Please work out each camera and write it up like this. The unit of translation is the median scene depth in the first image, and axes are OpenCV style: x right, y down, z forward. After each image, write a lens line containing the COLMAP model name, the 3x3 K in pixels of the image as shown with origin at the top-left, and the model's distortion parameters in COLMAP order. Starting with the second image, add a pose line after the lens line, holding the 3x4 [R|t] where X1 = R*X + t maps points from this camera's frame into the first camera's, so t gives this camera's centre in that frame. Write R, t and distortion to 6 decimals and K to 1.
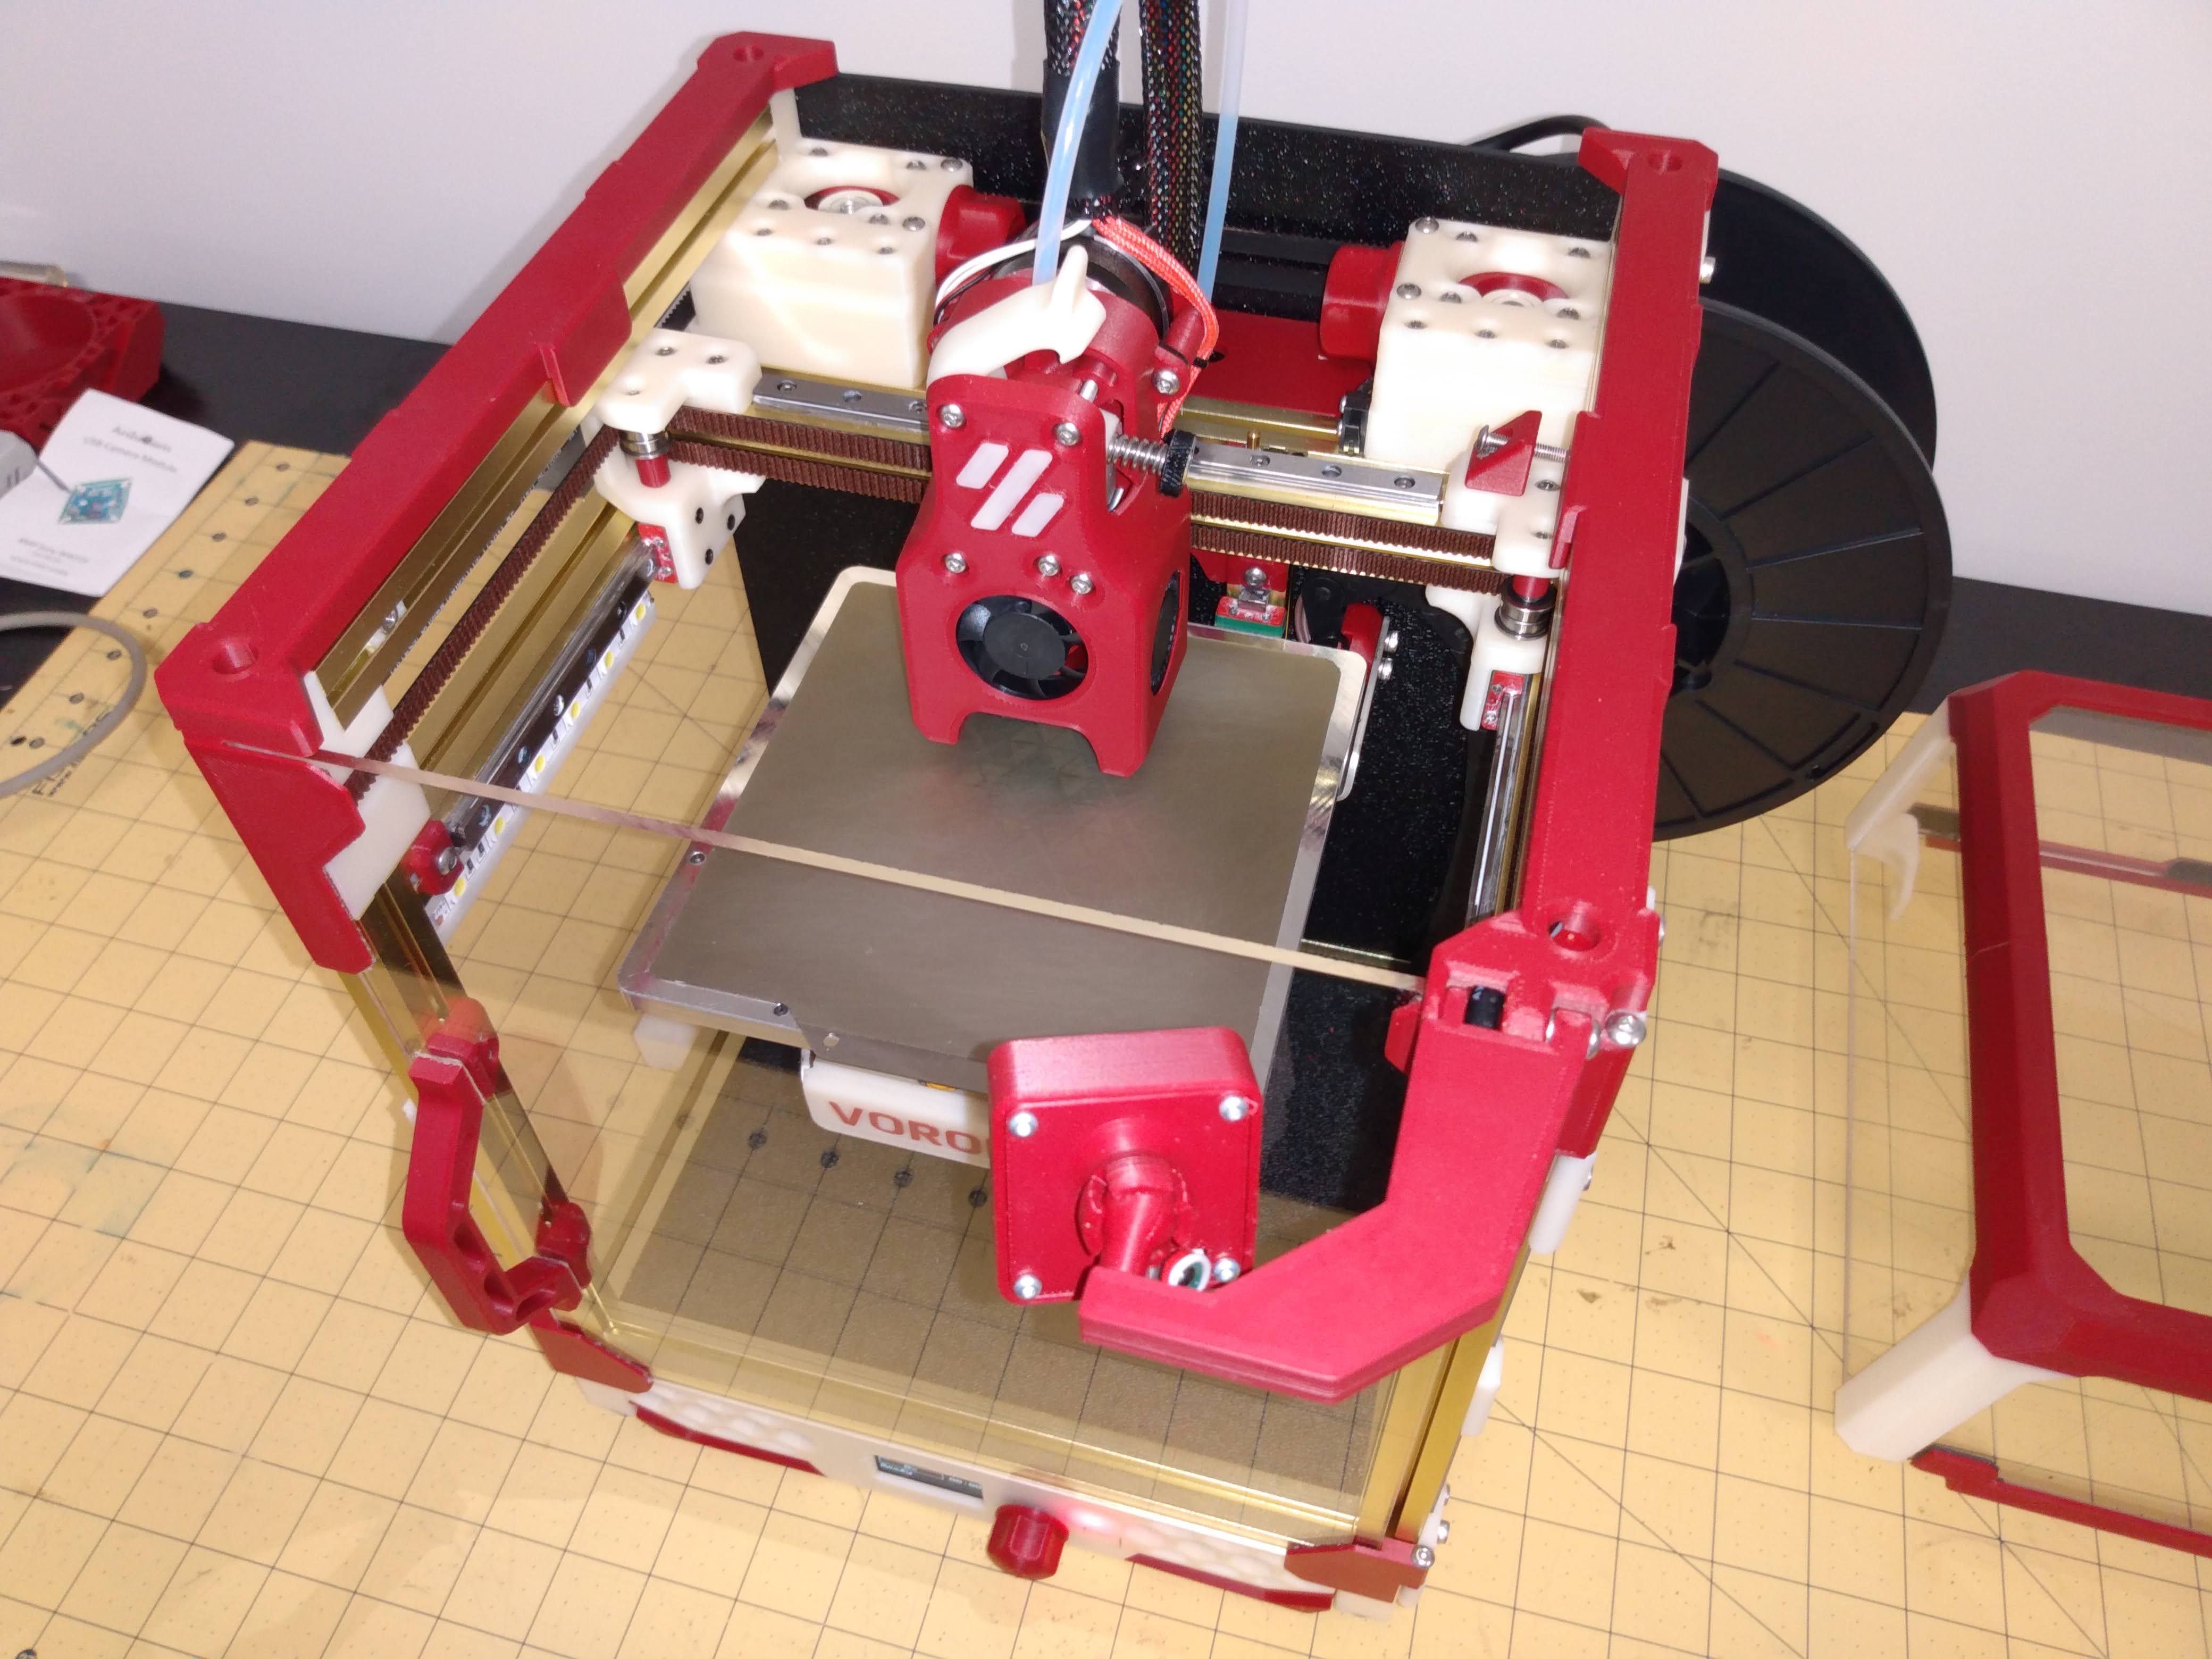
lens RADIAL K [[1752.3, 0, 1087.4], [0, 1752.3, 830.4], [0, 0, 1]] dist [0.006142, 0.001463]
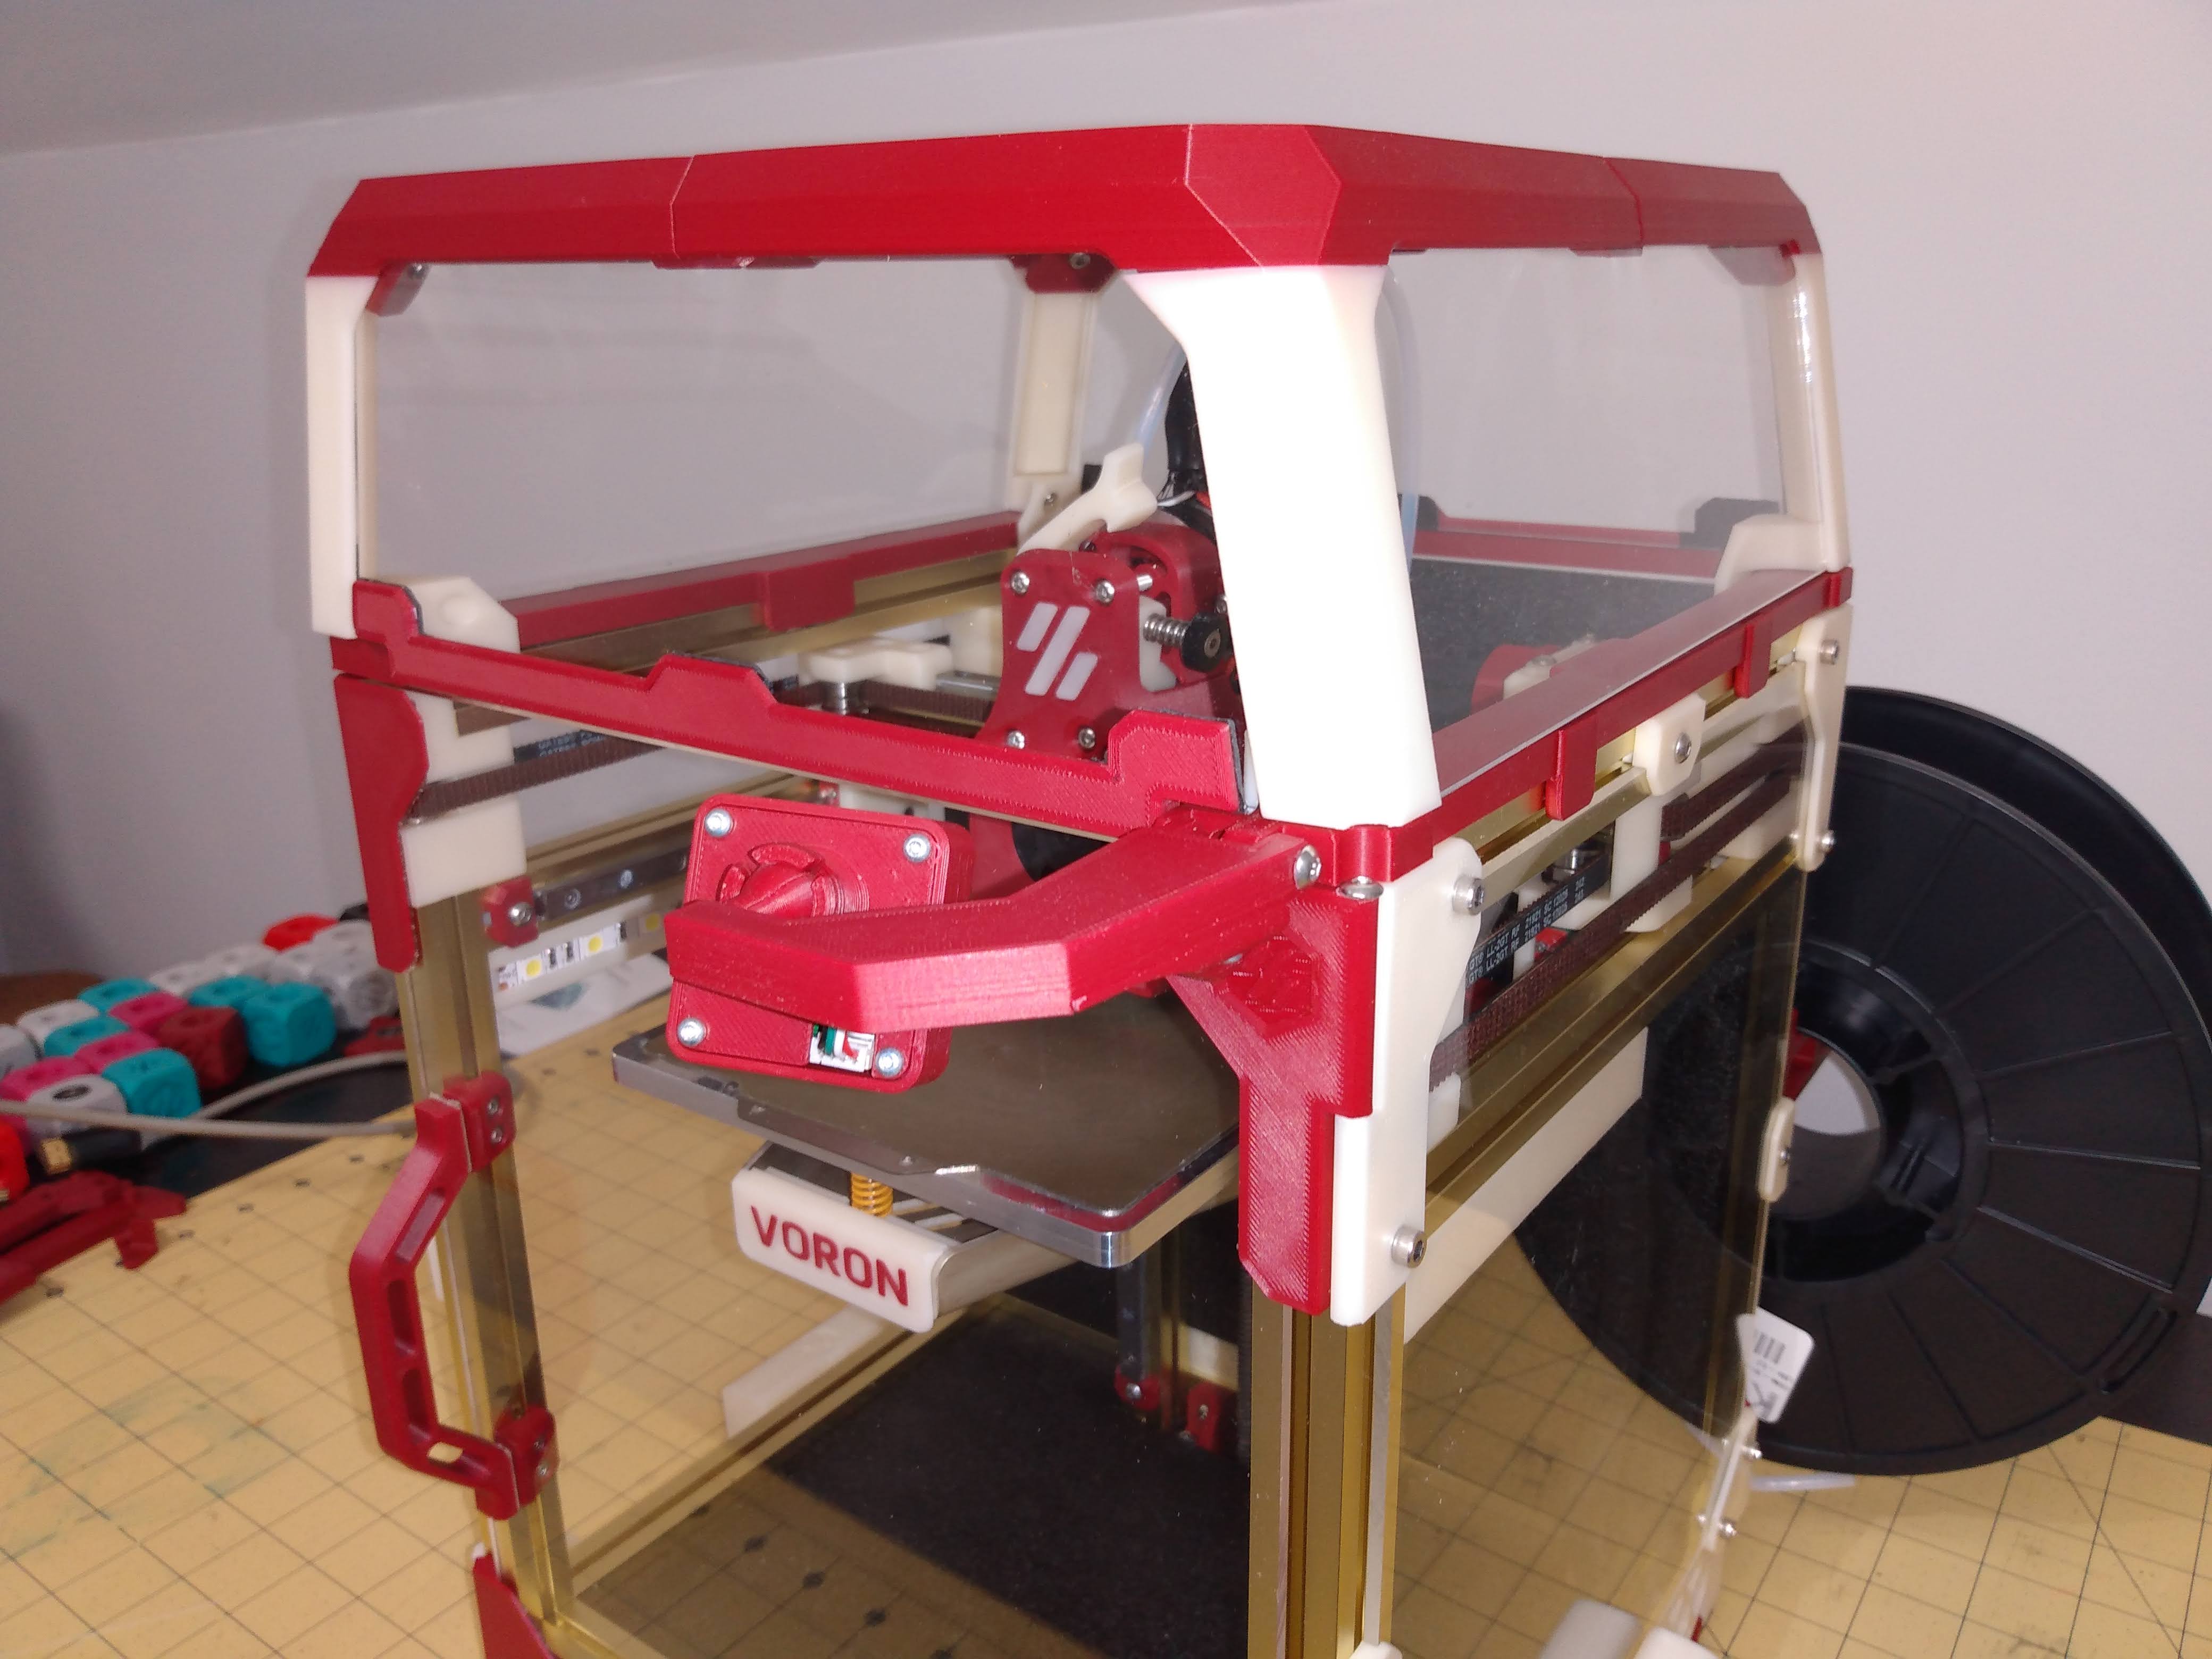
lens RADIAL K [[1752.3, 0, 1087.4], [0, 1752.3, 830.4], [0, 0, 1]] dist [0.006142, 0.001463]
pose [[0.932293, 0.110889, -0.344286, 0.334945], [-0.272601, 0.841025, -0.467297, 0.378095], [0.237734, 0.529510, 0.814310, 0.135980]]
